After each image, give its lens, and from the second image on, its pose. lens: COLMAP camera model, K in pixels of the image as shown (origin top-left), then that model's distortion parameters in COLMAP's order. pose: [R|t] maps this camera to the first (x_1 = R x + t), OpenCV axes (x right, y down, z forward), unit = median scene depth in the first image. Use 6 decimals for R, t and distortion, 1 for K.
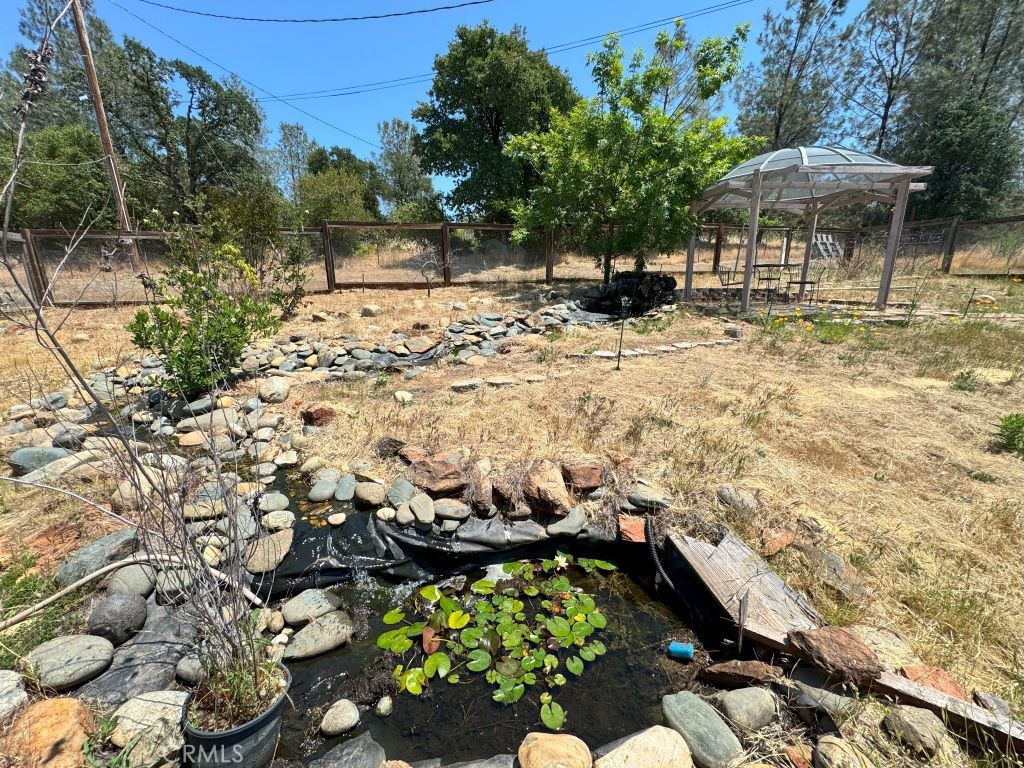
lens RADIAL K [[404.8, 0, 514.9], [0, 404.8, 380.9], [0, 0, 1]] dist [-0.001385, -0.000138]
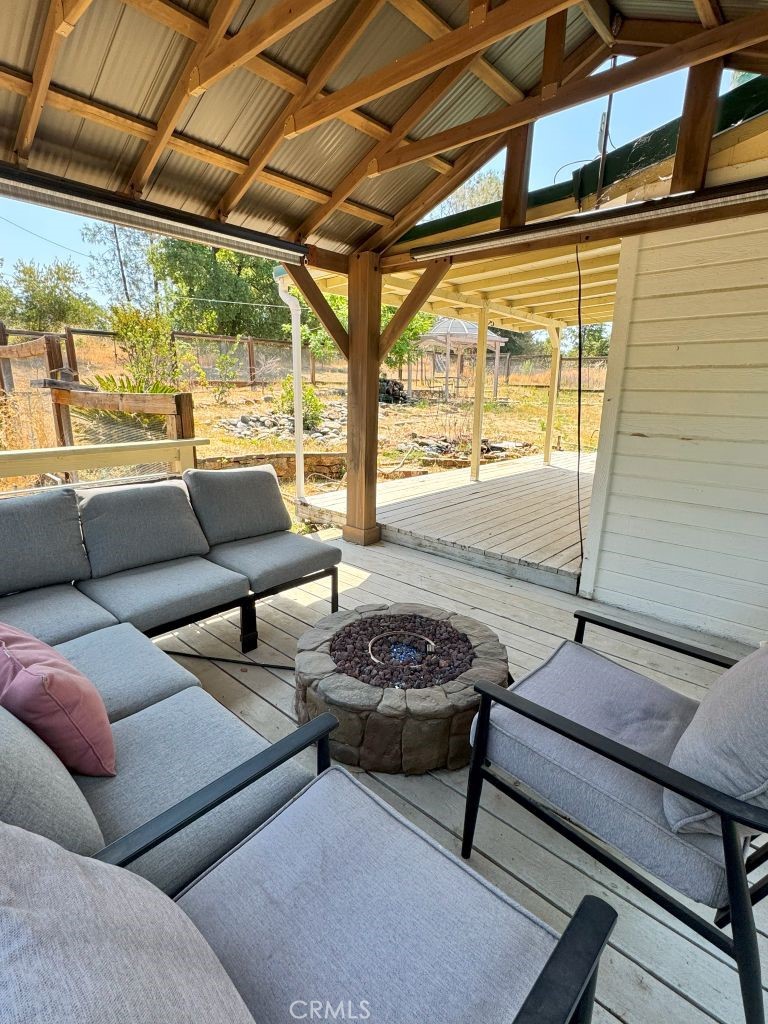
lens RADIAL K [[500.6, 0, 385.8], [0, 500.6, 514.7], [0, 0, 1]] dist [0.004146, 0.000282]
pose [[0.822006, -0.110801, 0.558596, -1.109767], [0.106249, 0.993506, 0.040717, 0.248269], [-0.559480, 0.025881, 0.828440, -0.846135]]
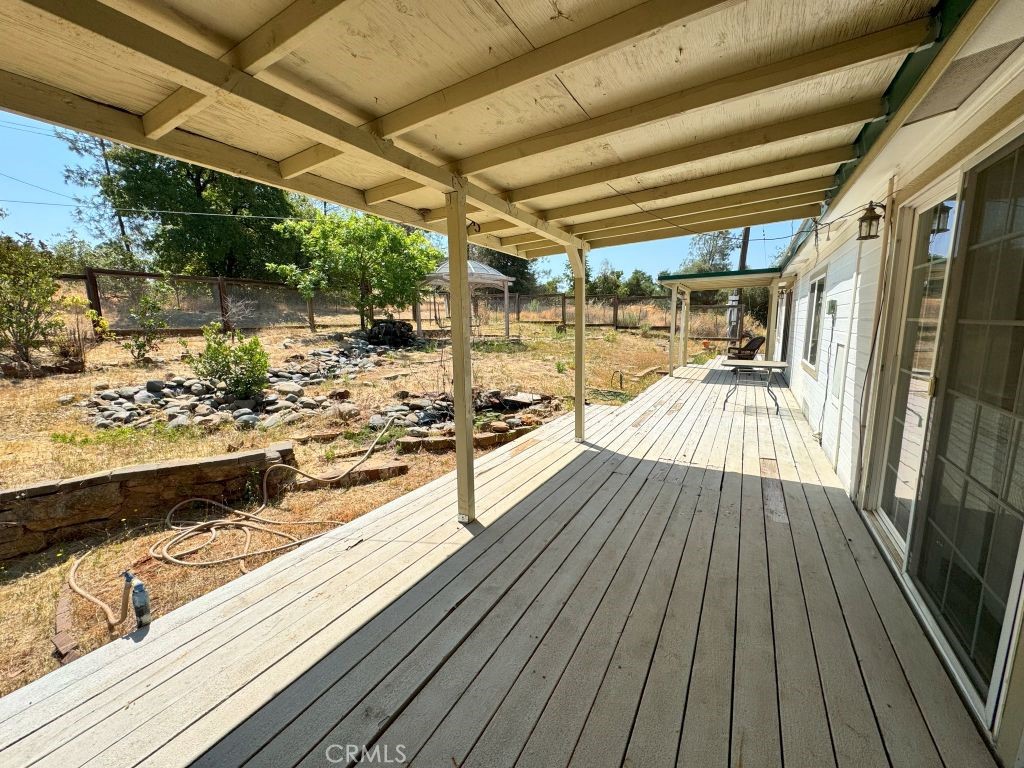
lens RADIAL K [[404.8, 0, 511.7], [0, 404.8, 385.7], [0, 0, 1]] dist [-0.001385, -0.000138]
pose [[0.684037, -0.103726, 0.722034, -0.650552], [0.173201, 0.984626, -0.022638, 0.118354], [-0.708586, 0.140542, 0.691487, -0.456861]]
